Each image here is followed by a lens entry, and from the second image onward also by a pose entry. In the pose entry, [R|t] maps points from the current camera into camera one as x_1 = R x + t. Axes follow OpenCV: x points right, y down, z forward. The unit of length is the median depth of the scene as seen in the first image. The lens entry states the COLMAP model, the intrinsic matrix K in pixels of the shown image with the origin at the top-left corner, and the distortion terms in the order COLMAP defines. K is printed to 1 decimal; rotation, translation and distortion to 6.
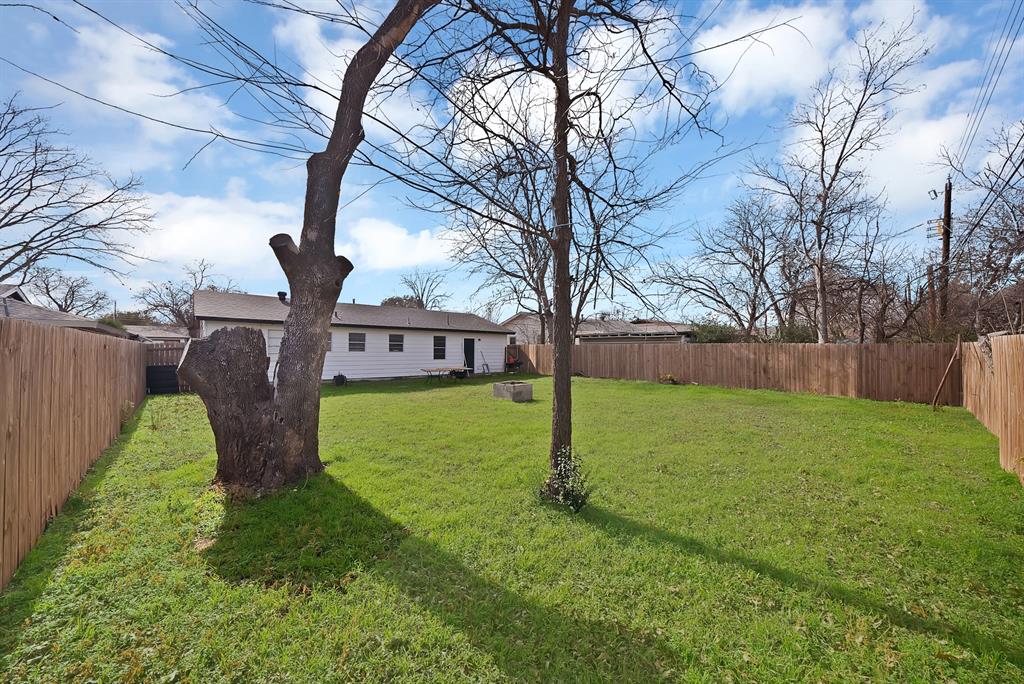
lens RADIAL K [[372.9, 0, 513.8], [0, 372.9, 347.8], [0, 0, 1]] dist [-0.008045, -0.000020]
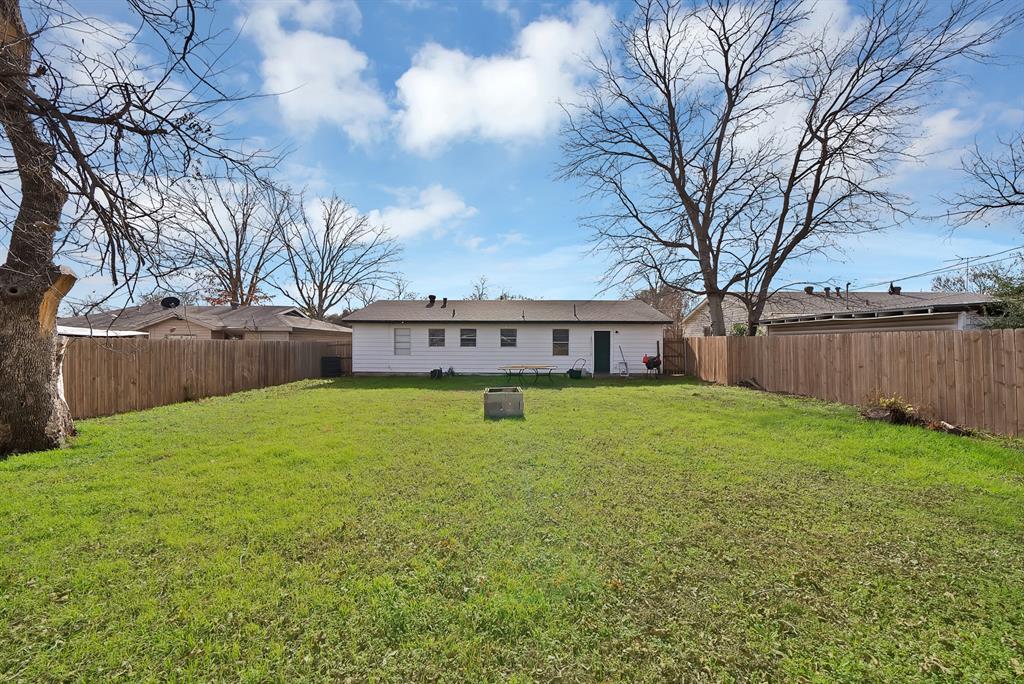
lens RADIAL K [[372.9, 0, 509.7], [0, 372.9, 344.0], [0, 0, 1]] dist [-0.008045, -0.000020]
pose [[0.733500, -0.001996, -0.679687, 0.326998], [0.004714, 0.999987, 0.002150, 0.001042], [0.679673, -0.004781, 0.733499, 0.296155]]
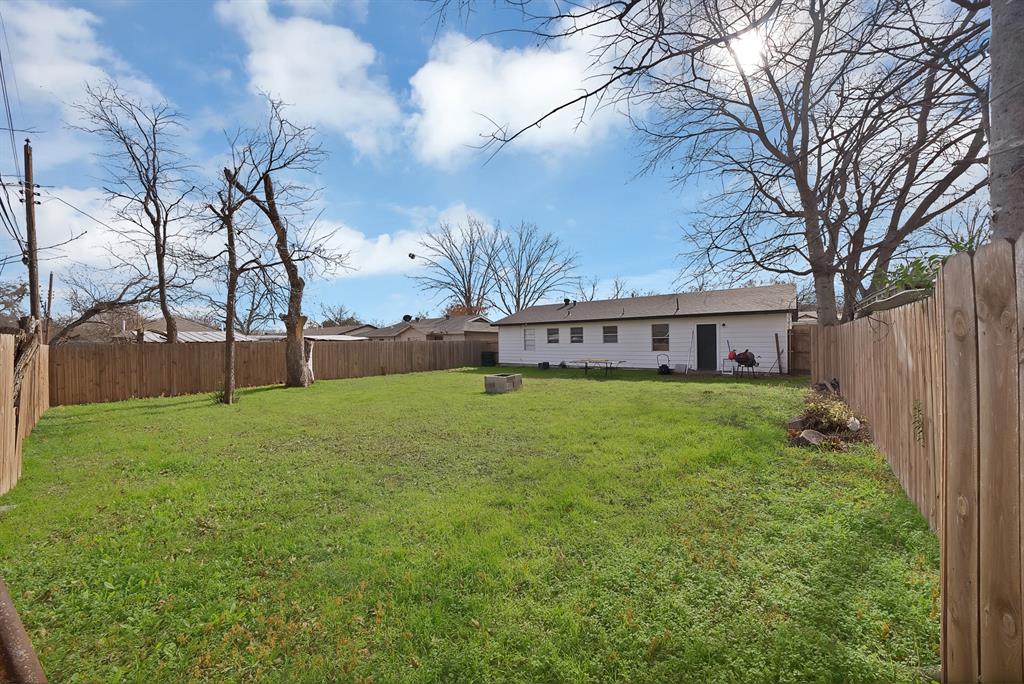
lens RADIAL K [[372.9, 0, 510.6], [0, 372.9, 341.1], [0, 0, 1]] dist [-0.008045, -0.000020]
pose [[0.145177, -0.008468, -0.989370, 0.645562], [0.021075, 0.999763, -0.005465, 0.005503], [0.989181, -0.020057, 0.145321, 0.565216]]
